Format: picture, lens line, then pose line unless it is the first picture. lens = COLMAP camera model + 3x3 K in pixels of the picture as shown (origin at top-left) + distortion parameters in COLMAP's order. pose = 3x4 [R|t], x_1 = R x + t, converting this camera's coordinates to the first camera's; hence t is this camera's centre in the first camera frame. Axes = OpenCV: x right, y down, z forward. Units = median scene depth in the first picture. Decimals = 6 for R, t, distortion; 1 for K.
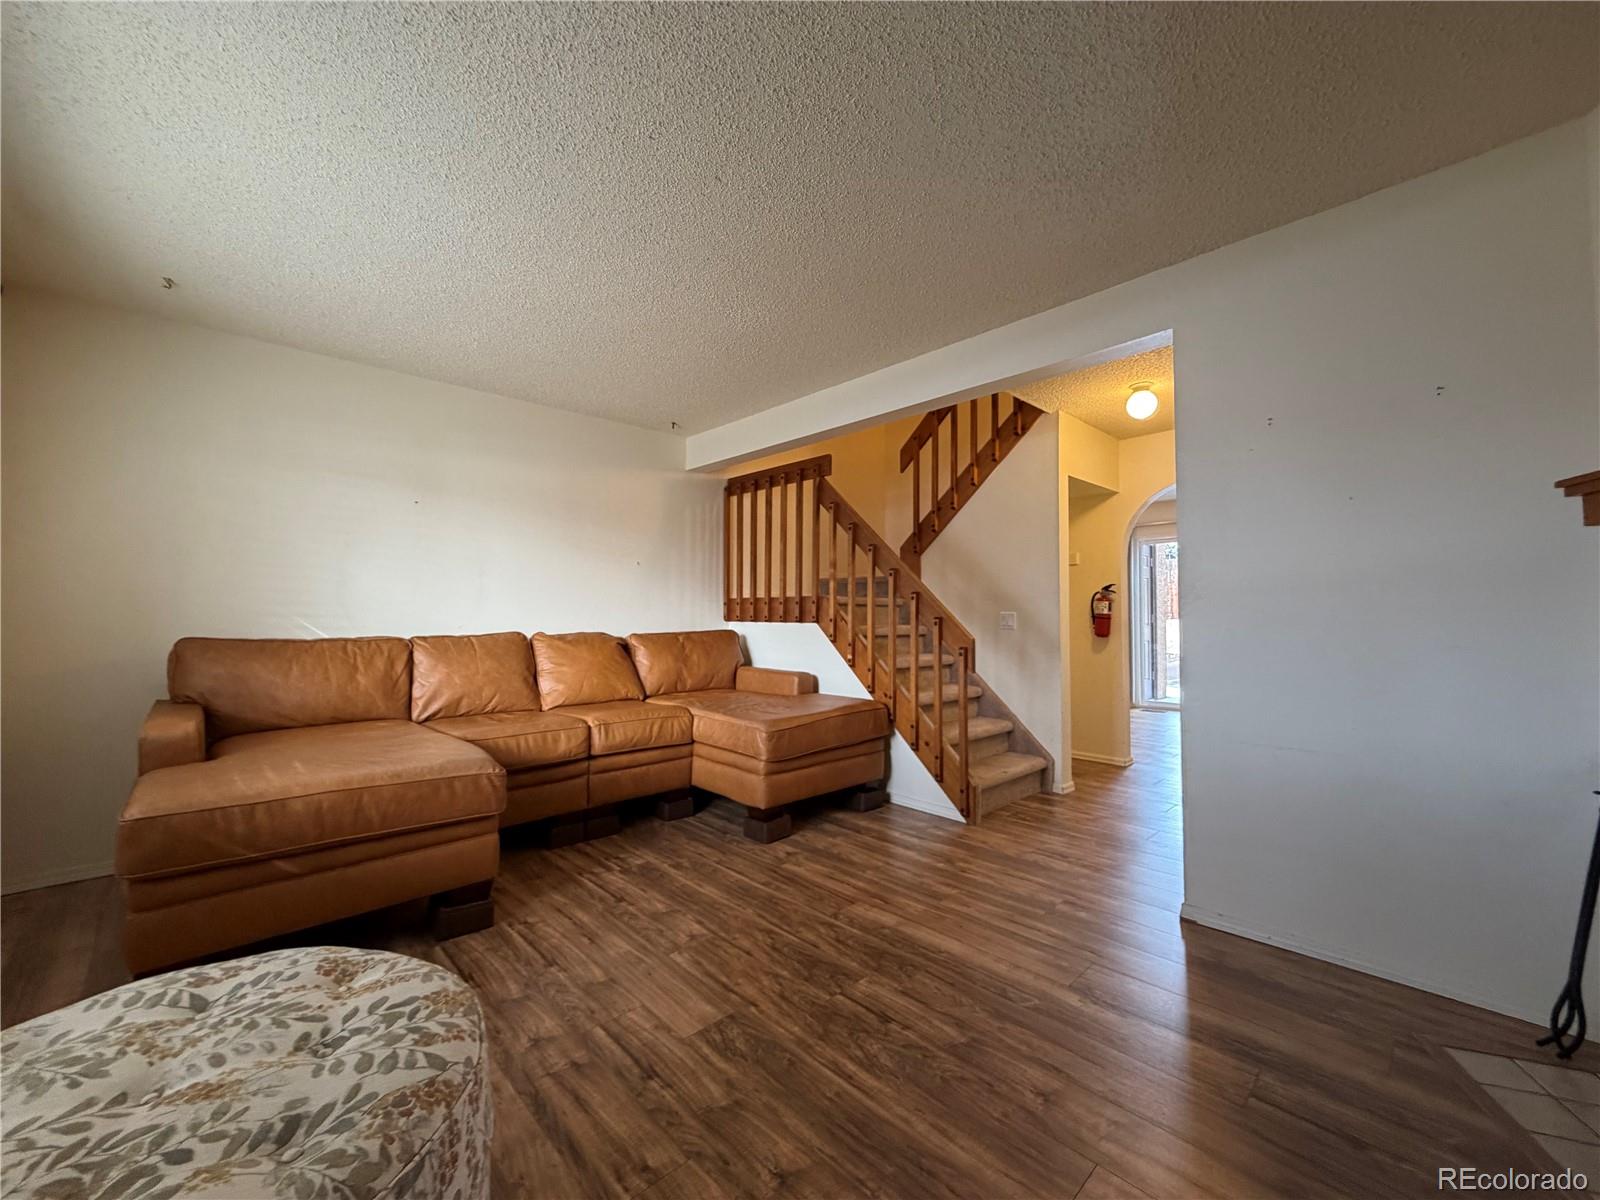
lens RADIAL K [[639.6, 0, 800.3], [0, 639.6, 601.9], [0, 0, 1]] dist [-0.003345, 0.000105]
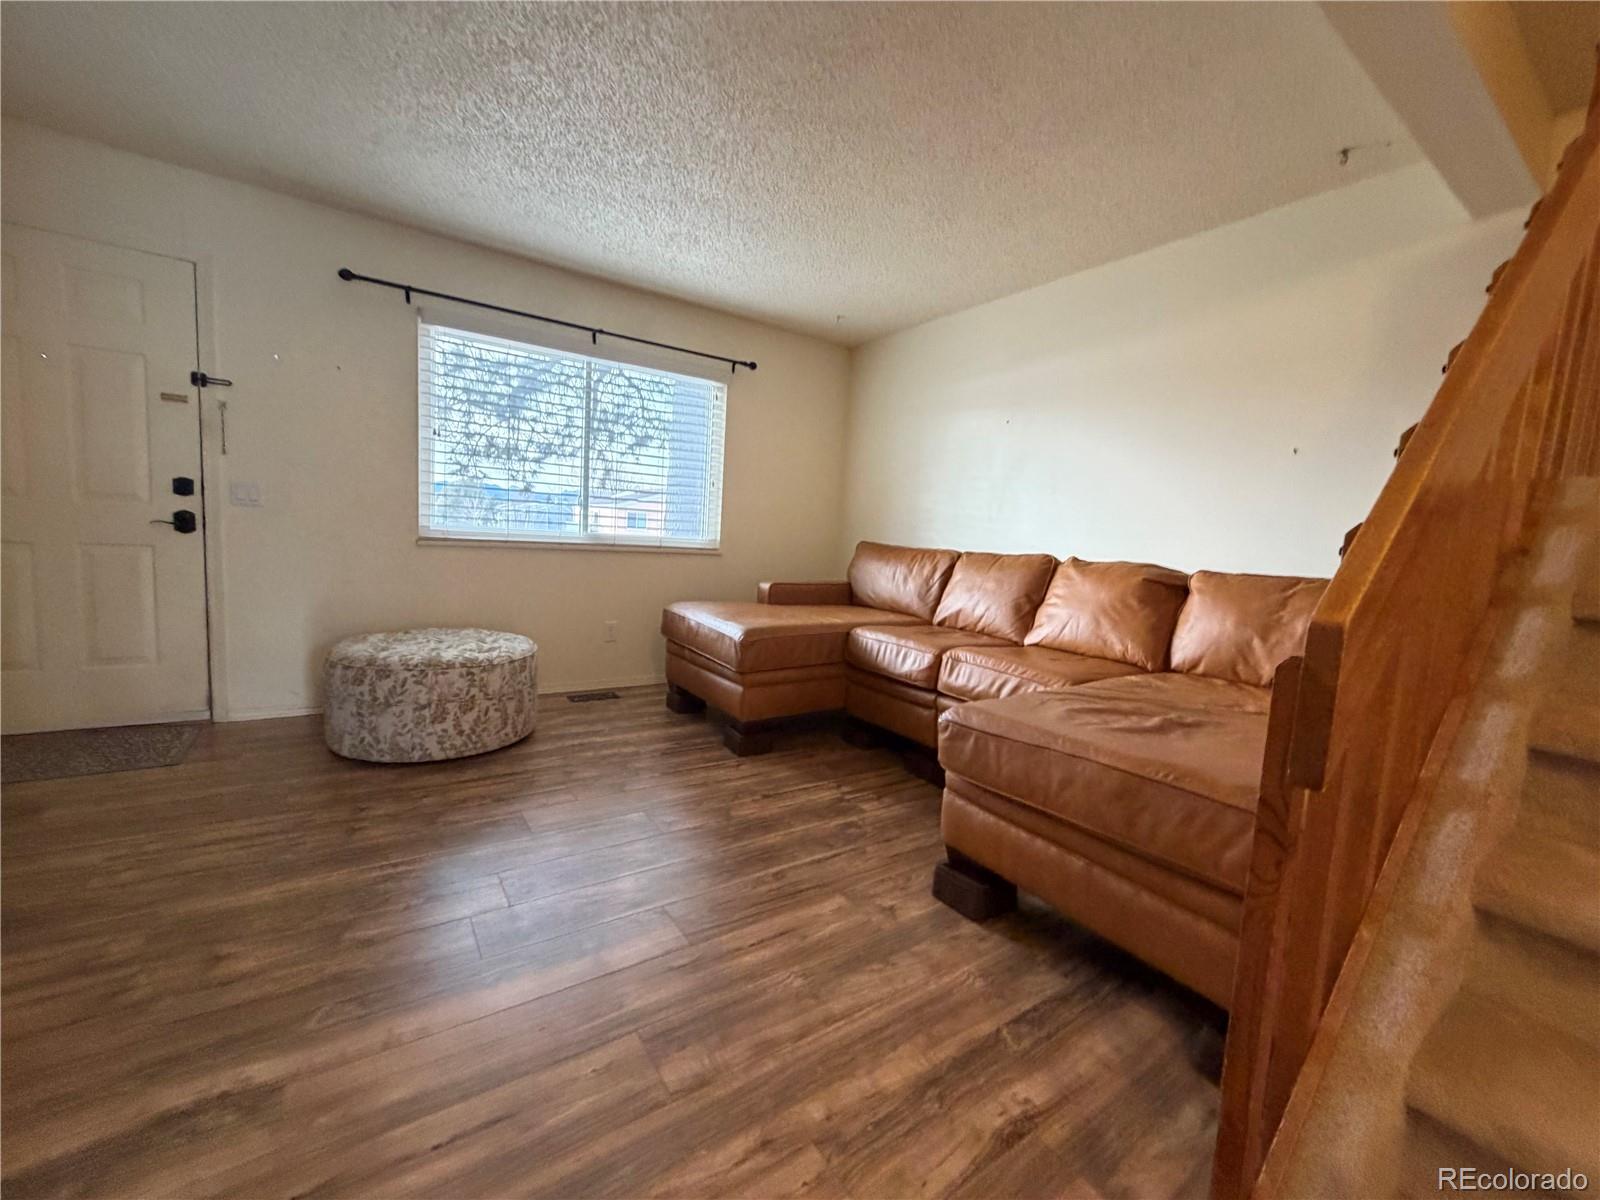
lens RADIAL K [[639.6, 0, 792.1], [0, 639.6, 599.8], [0, 0, 1]] dist [-0.003345, 0.000105]
pose [[-0.166739, 0.093529, -0.981555, 0.591248], [-0.043332, 0.993834, 0.102060, 0.044113], [0.985048, 0.059550, -0.161658, 1.029831]]
